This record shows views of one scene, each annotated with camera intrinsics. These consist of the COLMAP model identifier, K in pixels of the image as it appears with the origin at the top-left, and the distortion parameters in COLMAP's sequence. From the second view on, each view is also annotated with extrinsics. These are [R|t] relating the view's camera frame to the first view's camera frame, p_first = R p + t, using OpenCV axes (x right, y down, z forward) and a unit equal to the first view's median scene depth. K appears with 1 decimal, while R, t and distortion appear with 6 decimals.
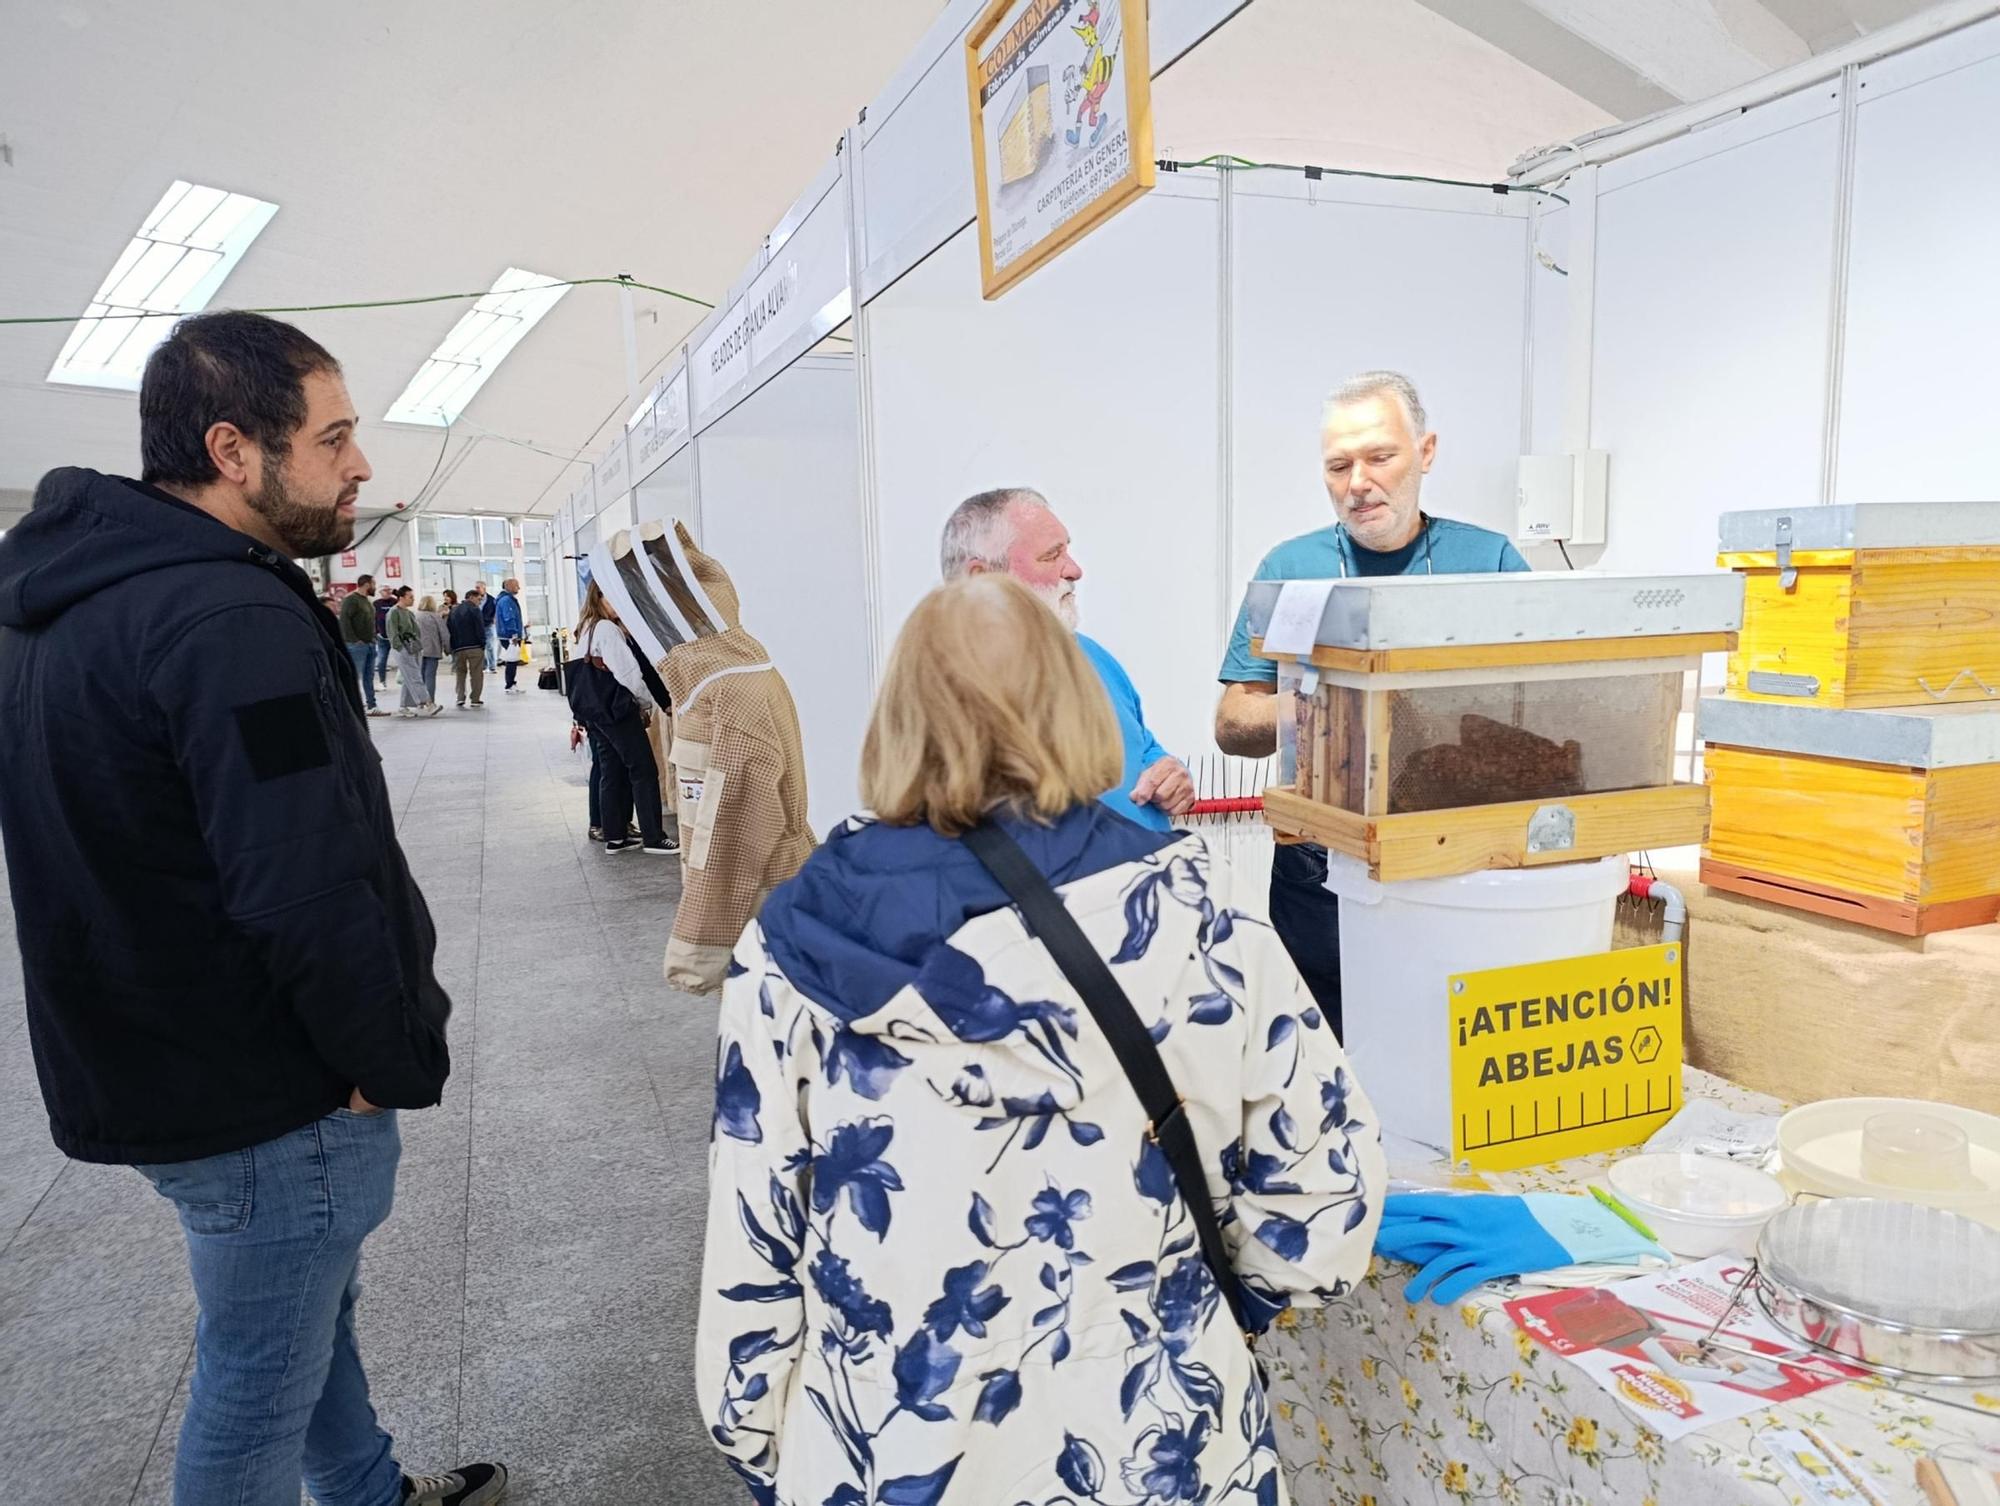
lens RADIAL K [[1412.6, 0, 1018.7], [0, 1412.6, 743.1], [0, 0, 1]] dist [0.028292, -0.045841]
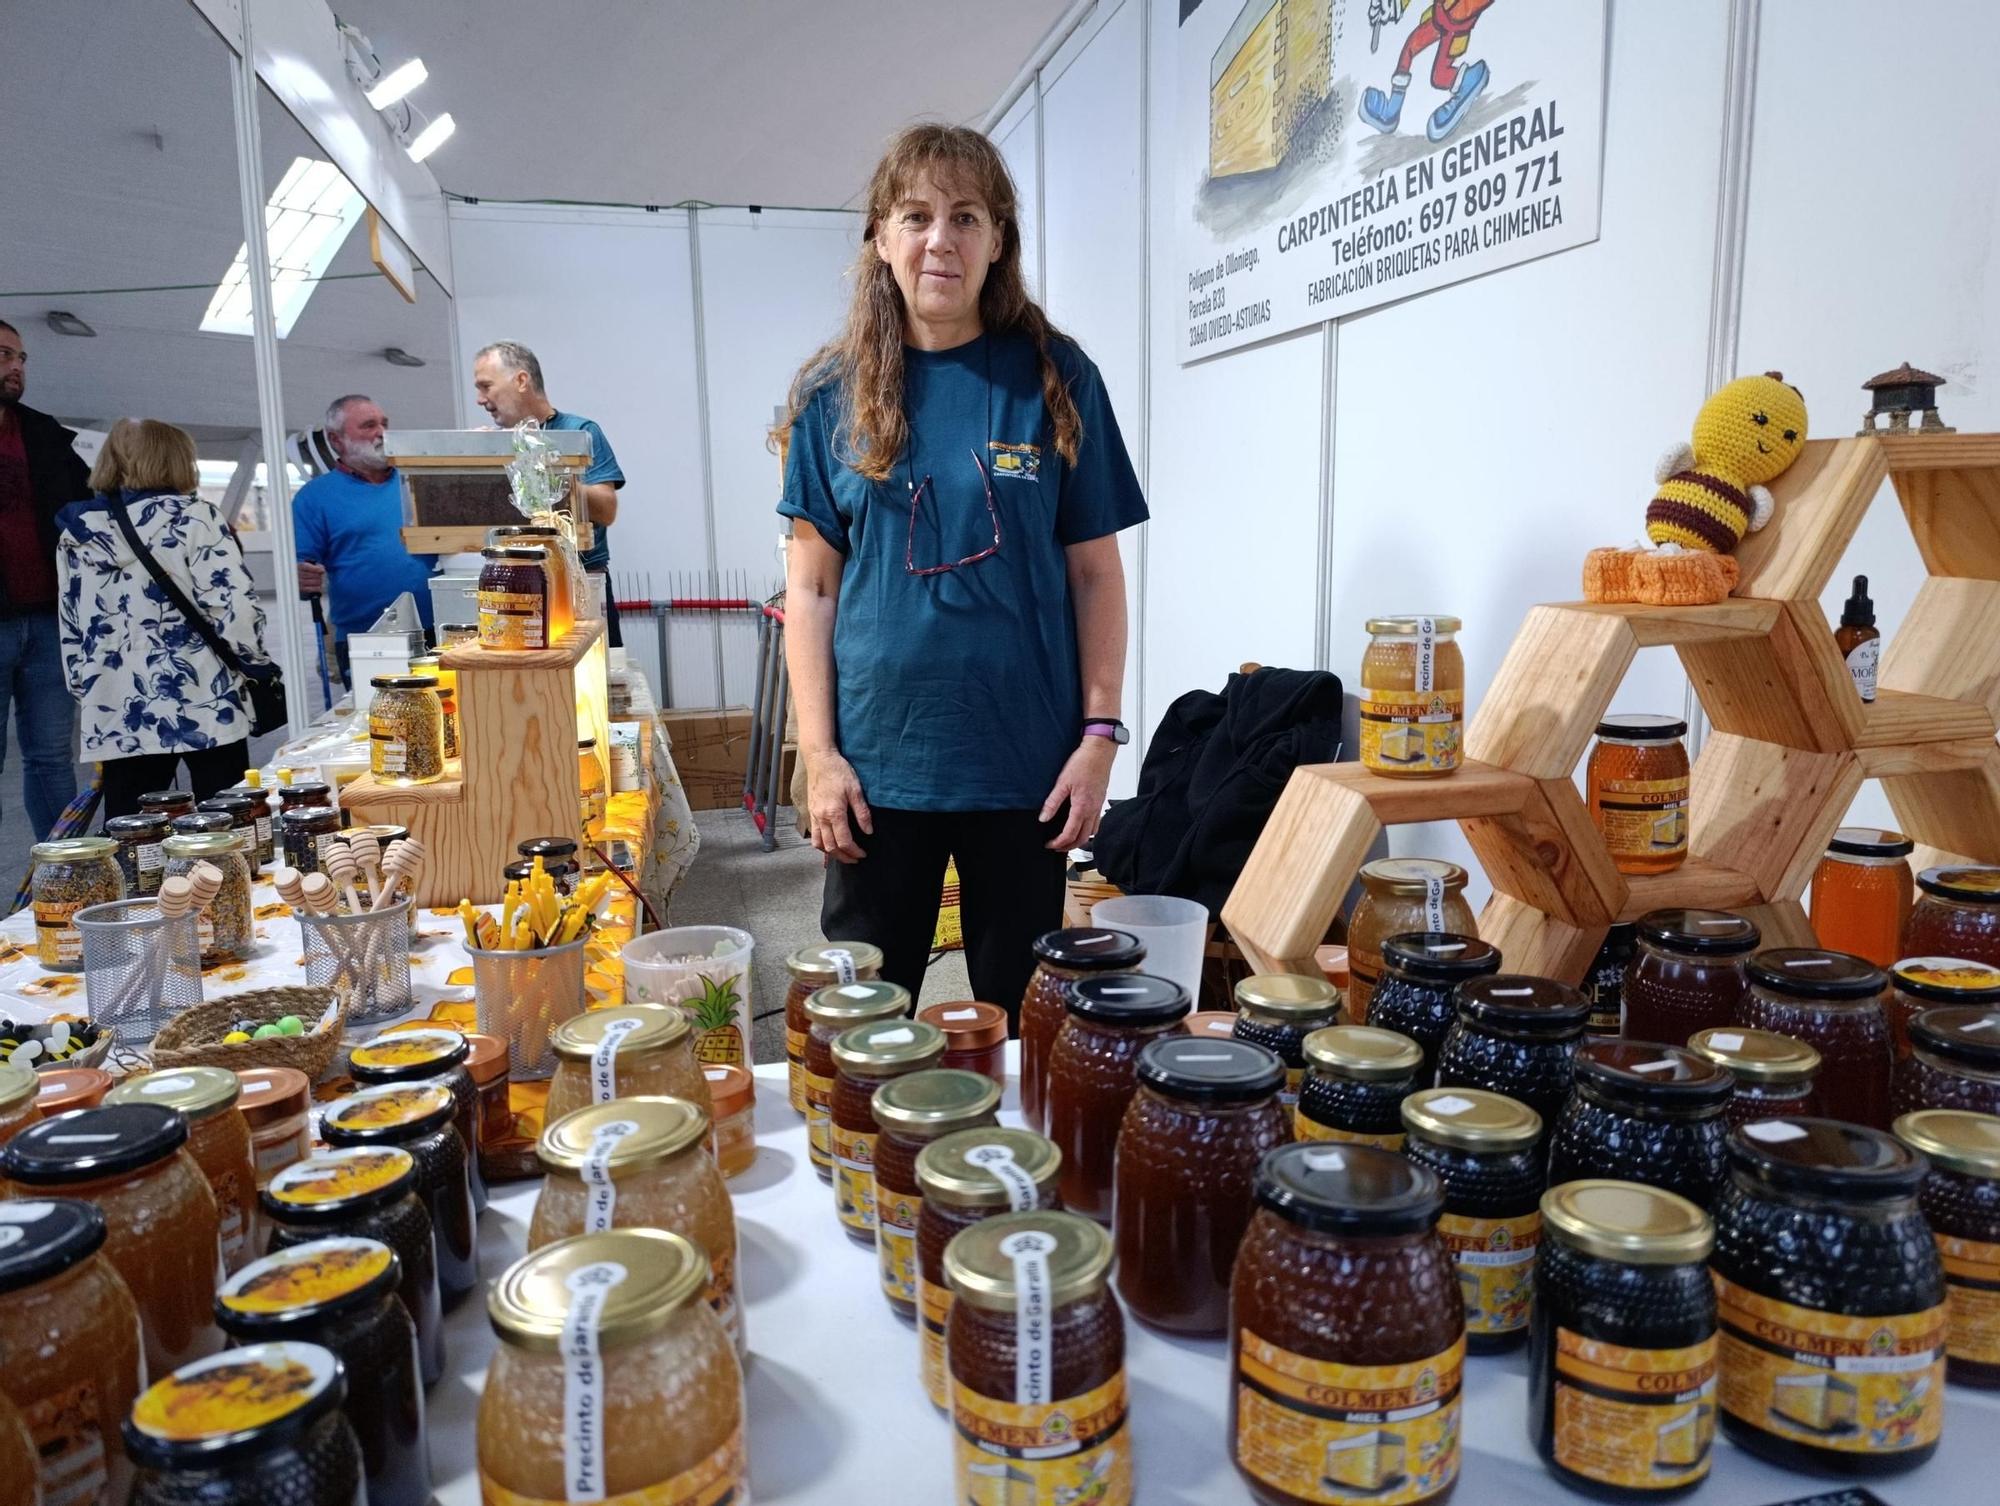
lens RADIAL K [[1412.6, 0, 1018.7], [0, 1412.6, 743.1], [0, 0, 1]] dist [0.028292, -0.045841]
pose [[0.992962, 0.032198, -0.113974, 2.457649], [-0.027830, 0.998823, 0.039716, 0.459602], [0.115119, -0.036265, 0.992690, -2.046579]]
